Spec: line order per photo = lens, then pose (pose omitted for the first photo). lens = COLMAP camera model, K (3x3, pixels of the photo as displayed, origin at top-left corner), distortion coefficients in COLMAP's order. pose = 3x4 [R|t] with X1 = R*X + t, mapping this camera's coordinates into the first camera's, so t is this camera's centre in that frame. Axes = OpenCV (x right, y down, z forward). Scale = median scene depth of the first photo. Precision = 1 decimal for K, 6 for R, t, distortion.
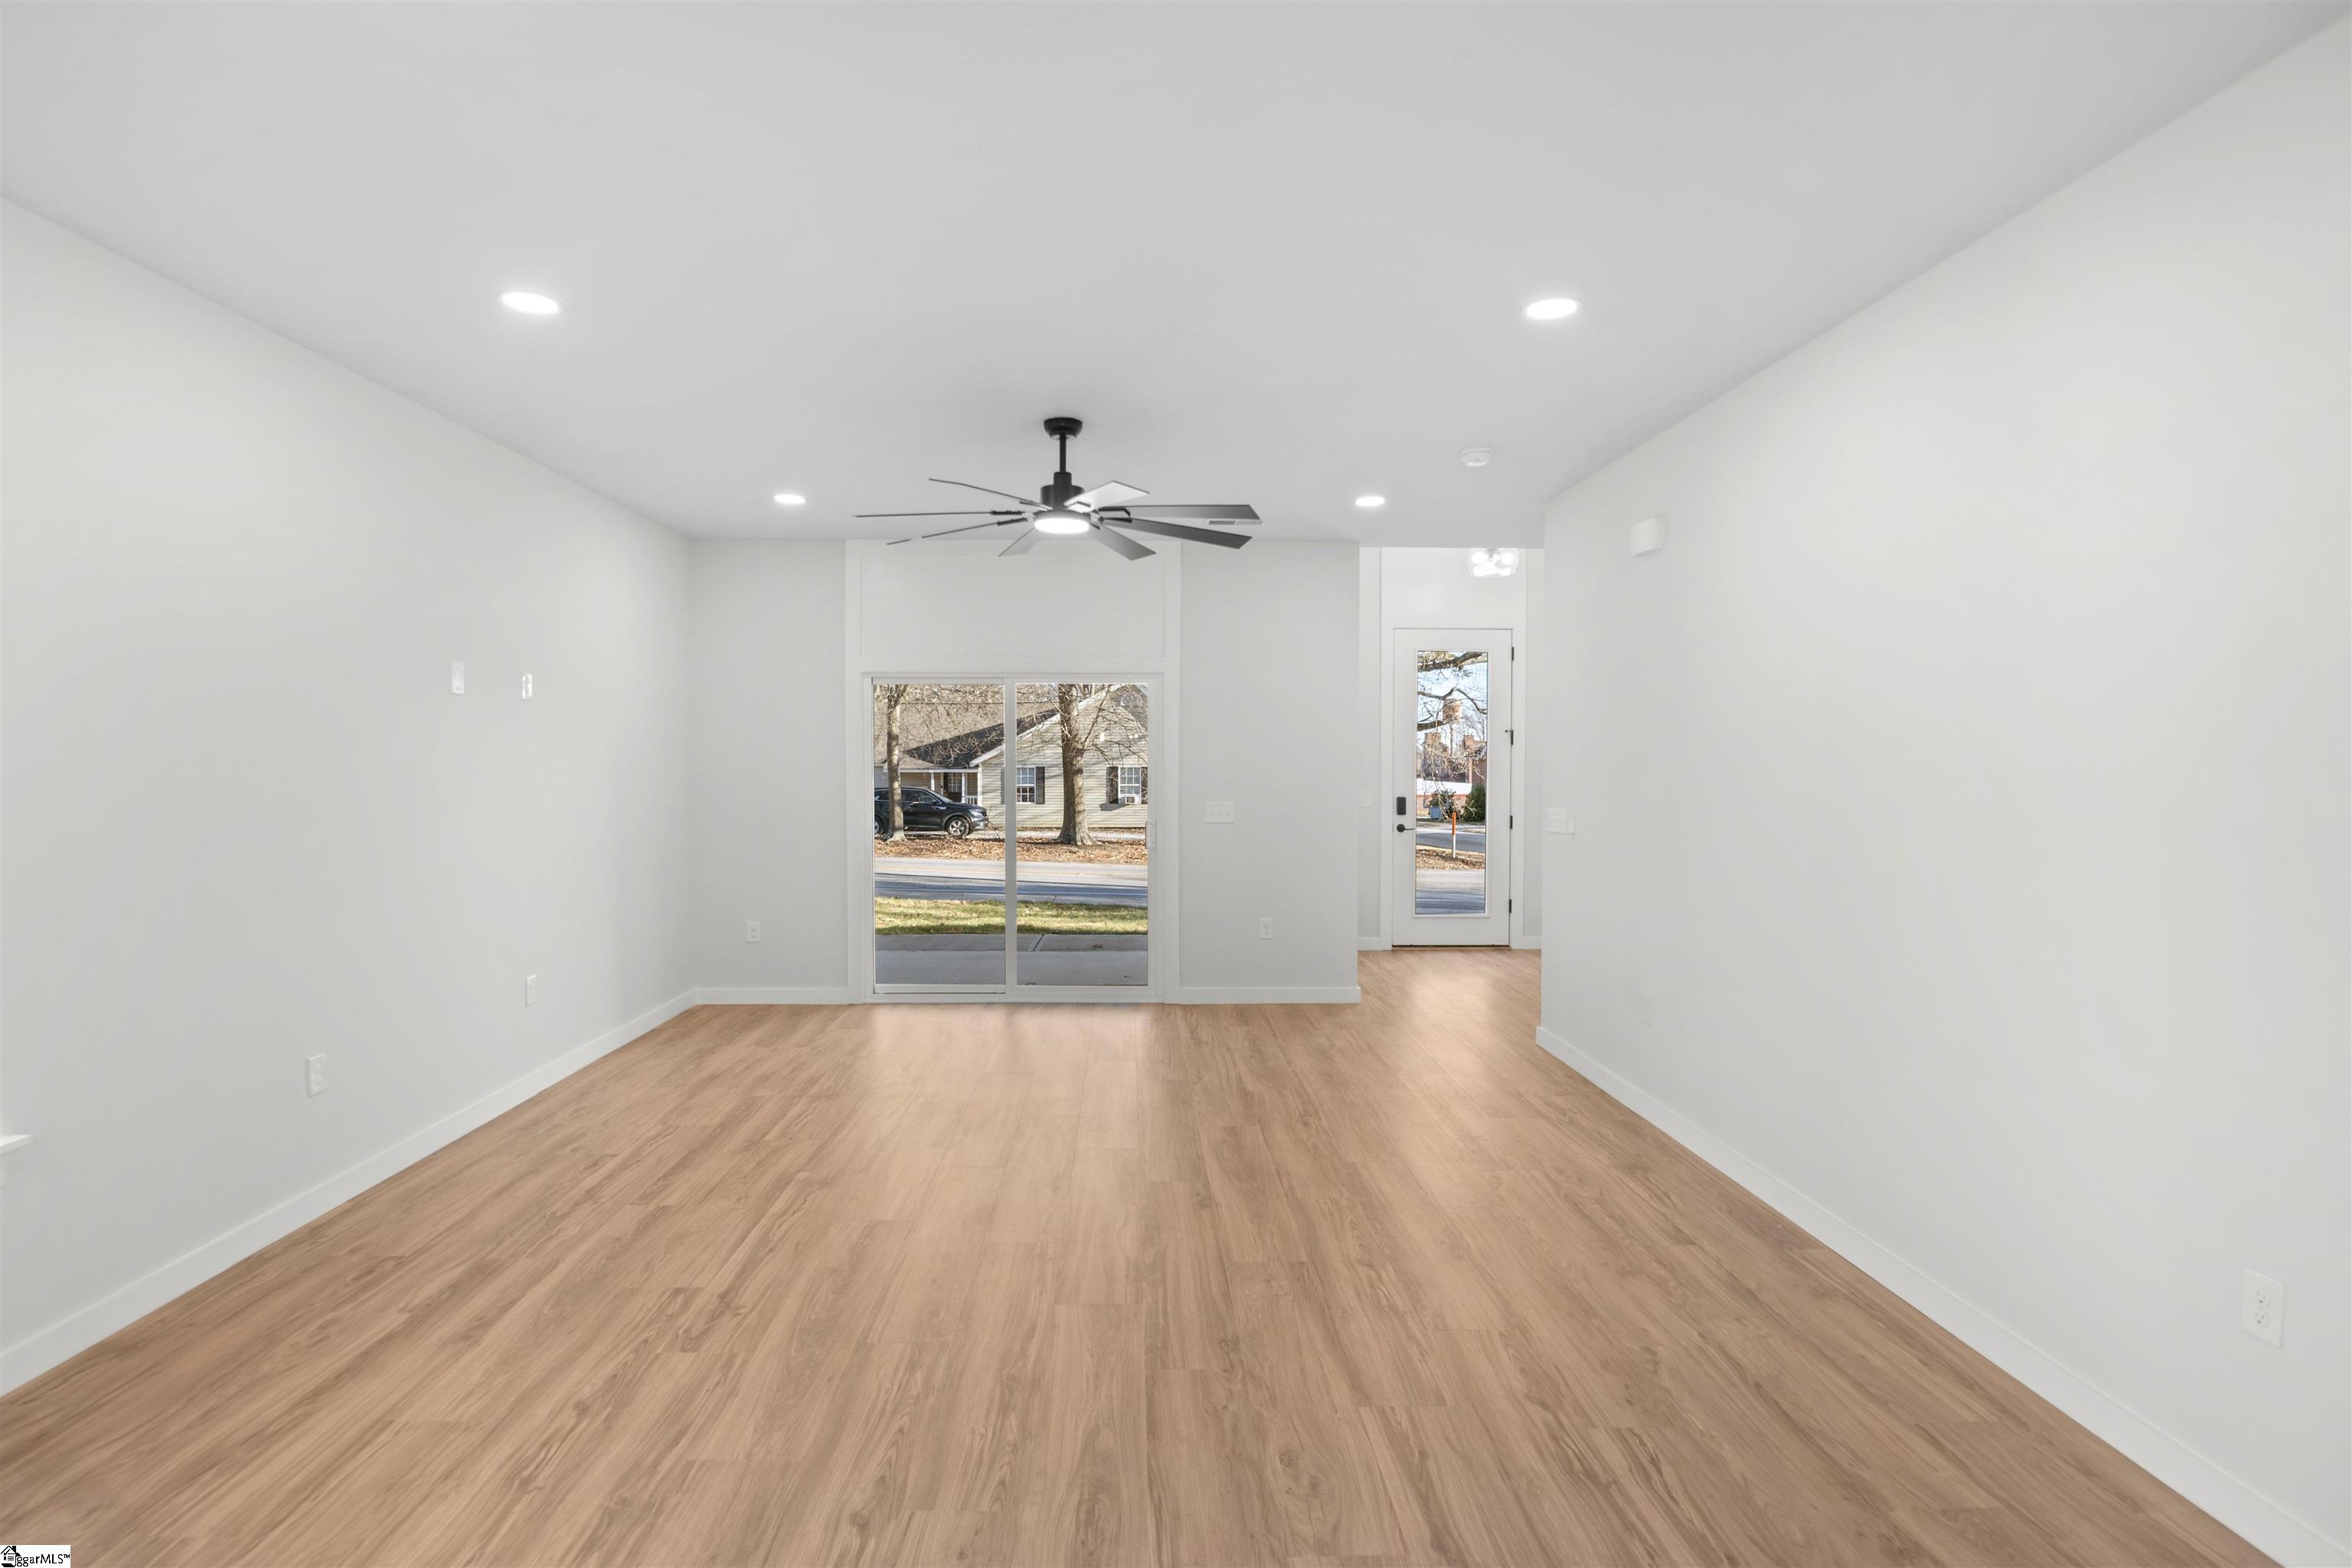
lens RADIAL K [[1114.1, 0, 1176.0], [0, 1114.1, 784.0], [0, 0, 1]] dist [-0.039814, -0.000074]
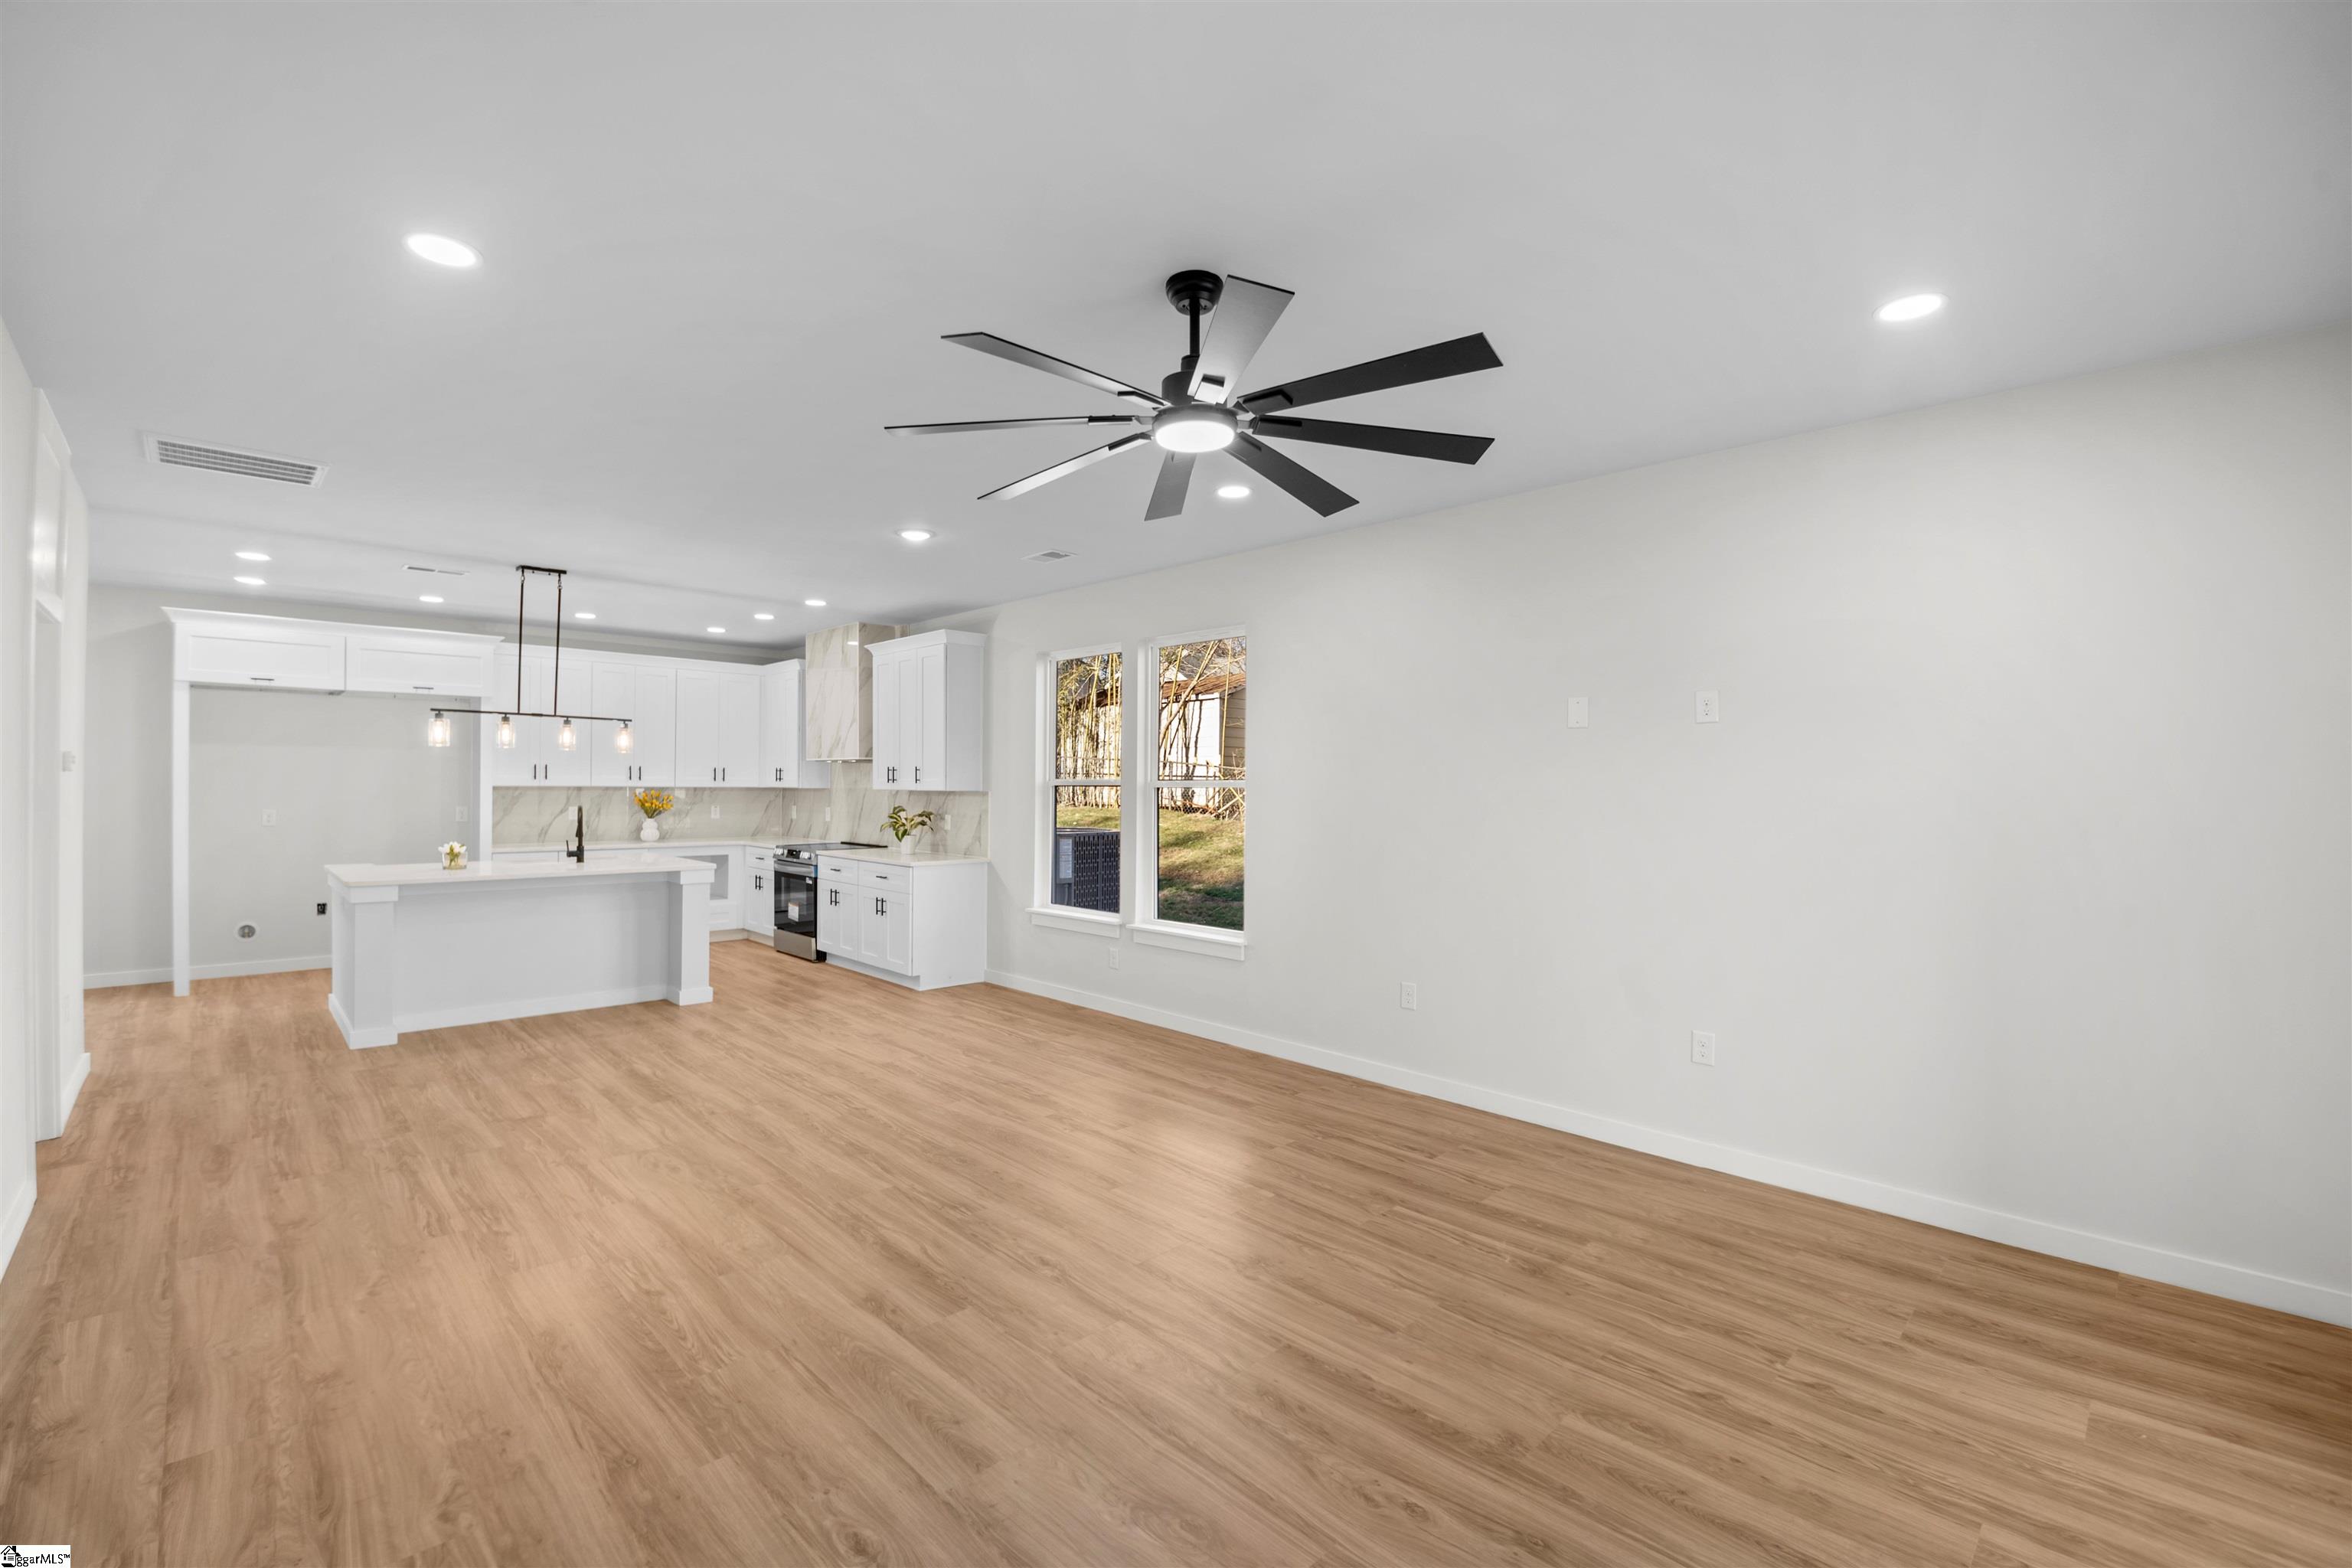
lens RADIAL K [[1006.2, 0, 1166.9], [0, 1006.2, 772.9], [0, 0, 1]] dist [-0.020510, -0.000280]
pose [[-0.744522, -0.014488, -0.667441, 0.236608], [-0.024541, 0.999683, 0.005675, -0.025942], [0.667147, 0.020605, -0.744641, 1.075386]]
